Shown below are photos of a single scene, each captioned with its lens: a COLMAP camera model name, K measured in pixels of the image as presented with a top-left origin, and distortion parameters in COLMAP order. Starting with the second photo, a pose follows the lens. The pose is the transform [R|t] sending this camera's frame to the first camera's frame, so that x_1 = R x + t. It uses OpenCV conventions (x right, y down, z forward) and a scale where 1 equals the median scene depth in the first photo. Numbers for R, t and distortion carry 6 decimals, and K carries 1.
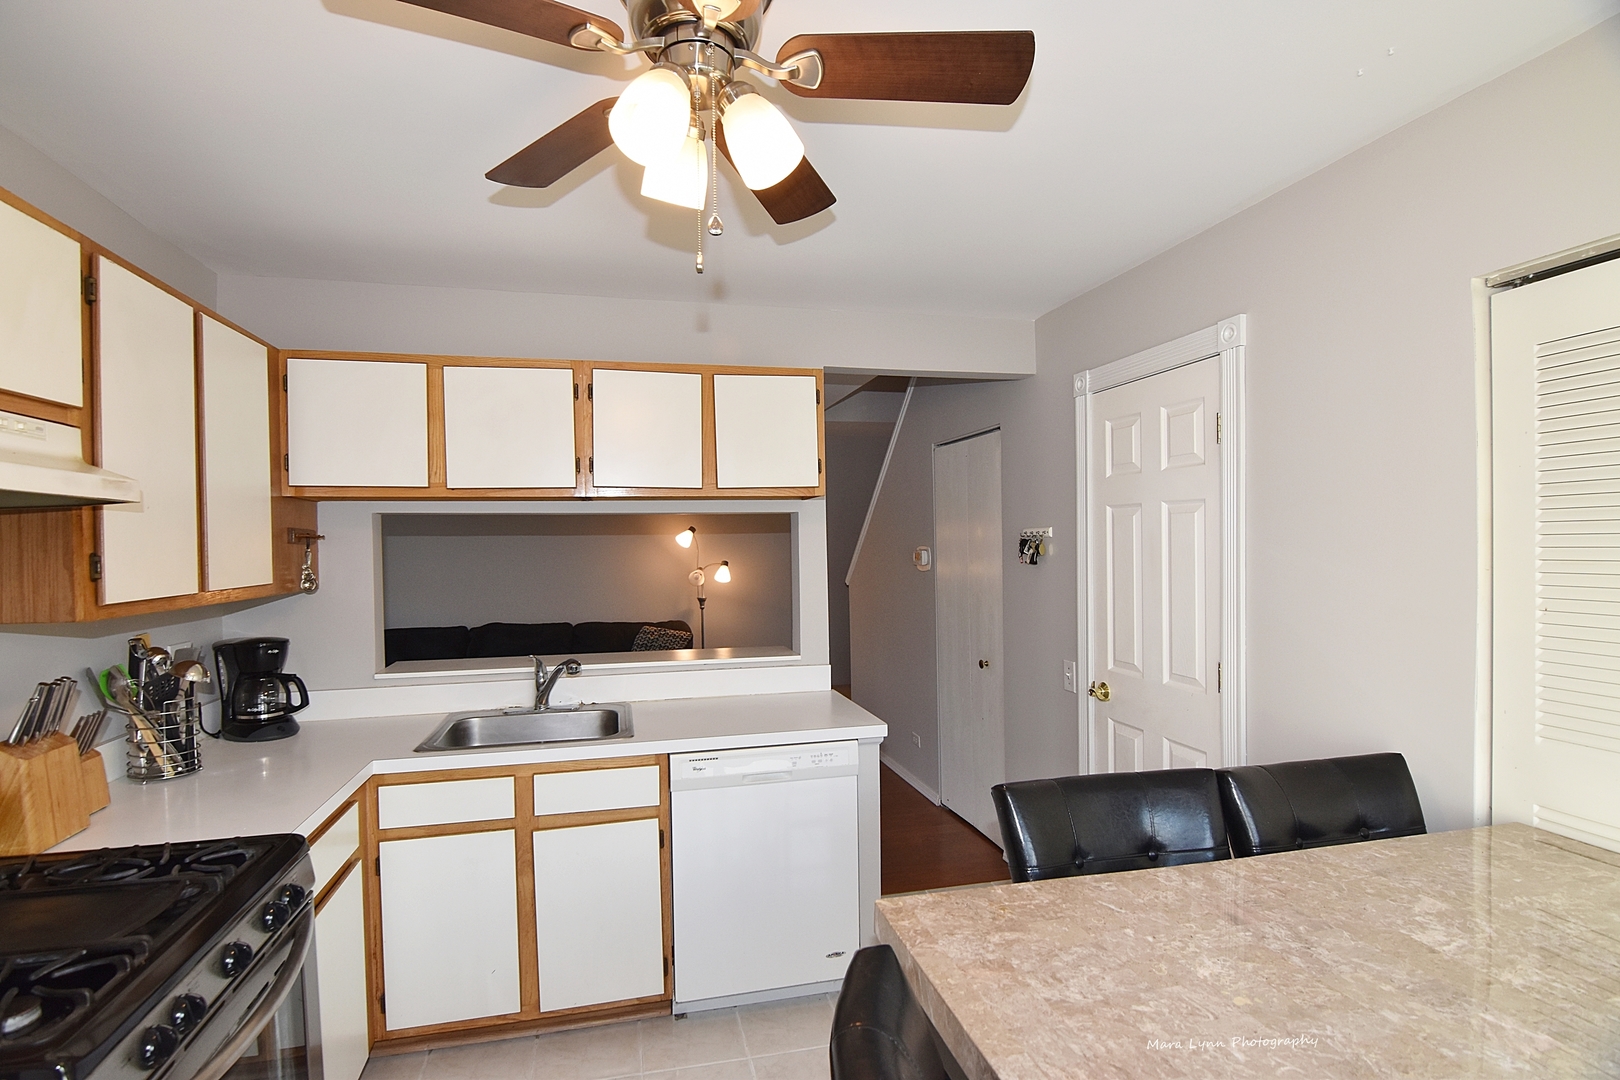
lens RADIAL K [[776.6, 0, 798.3], [0, 776.6, 548.5], [0, 0, 1]] dist [-0.019166, -0.000709]
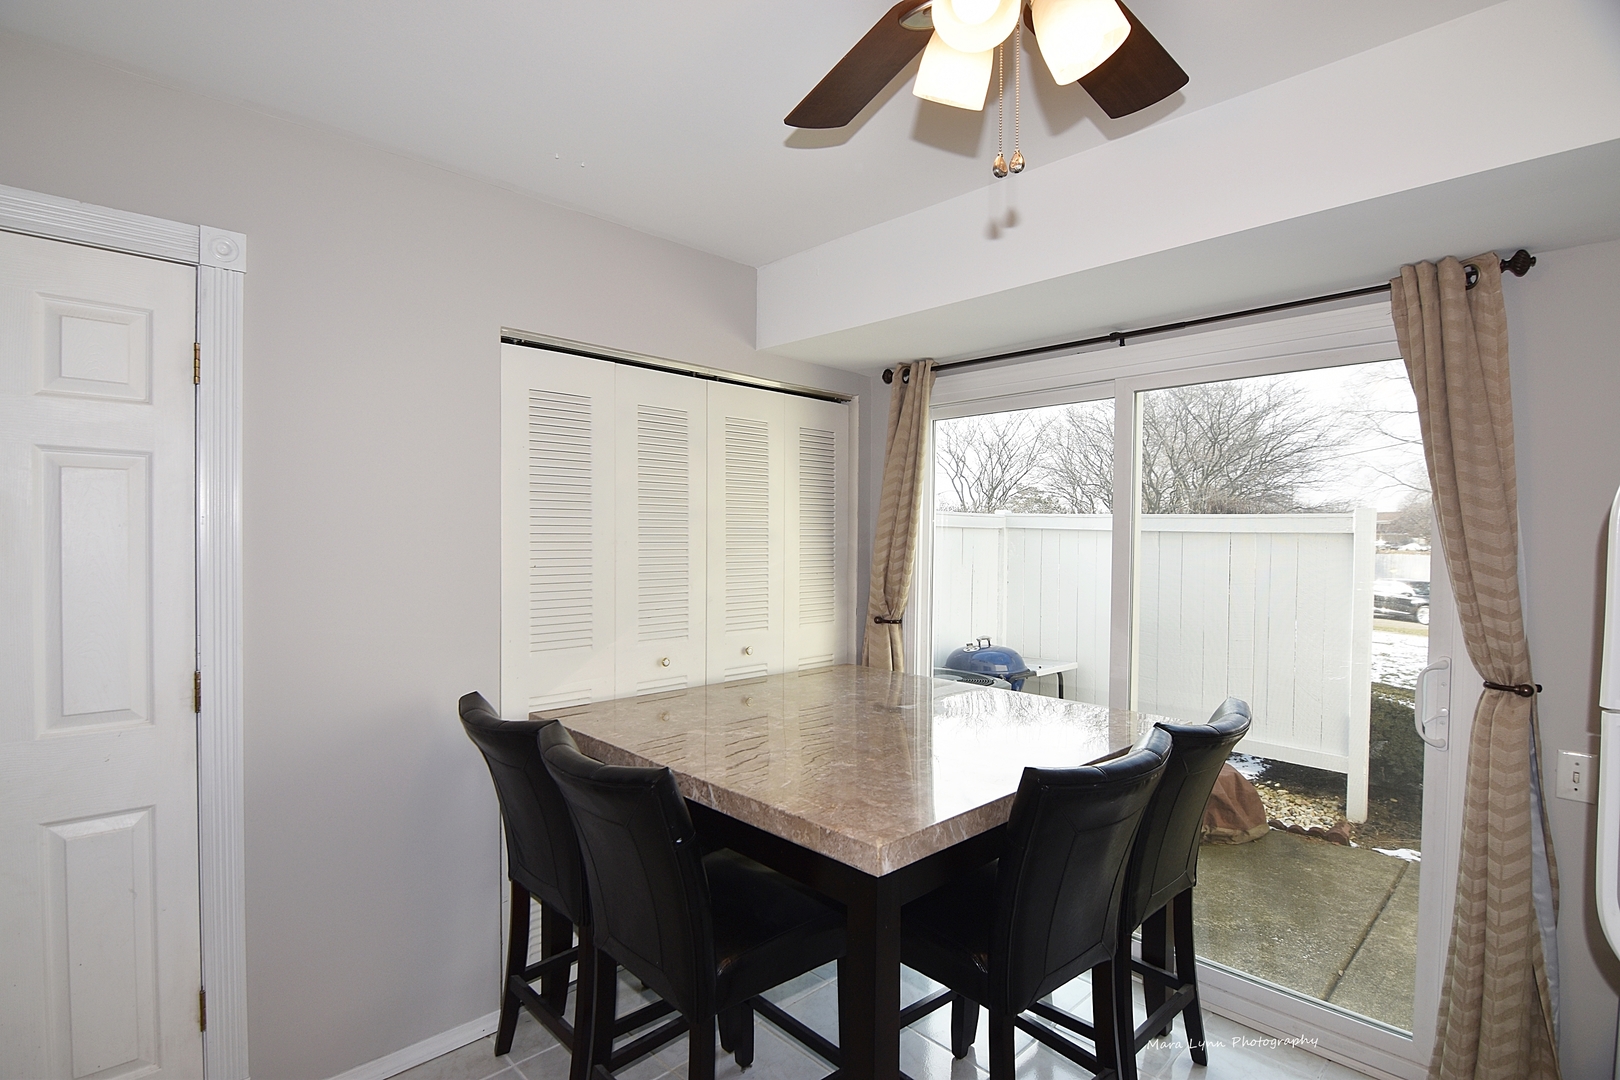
lens RADIAL K [[776.6, 0, 798.3], [0, 776.6, 538.3], [0, 0, 1]] dist [-0.019166, -0.000709]
pose [[-0.505074, 0.013011, 0.862978, -0.775584], [0.008714, 0.999912, -0.009976, 0.056662], [-0.863032, 0.002482, -0.505143, 1.686480]]
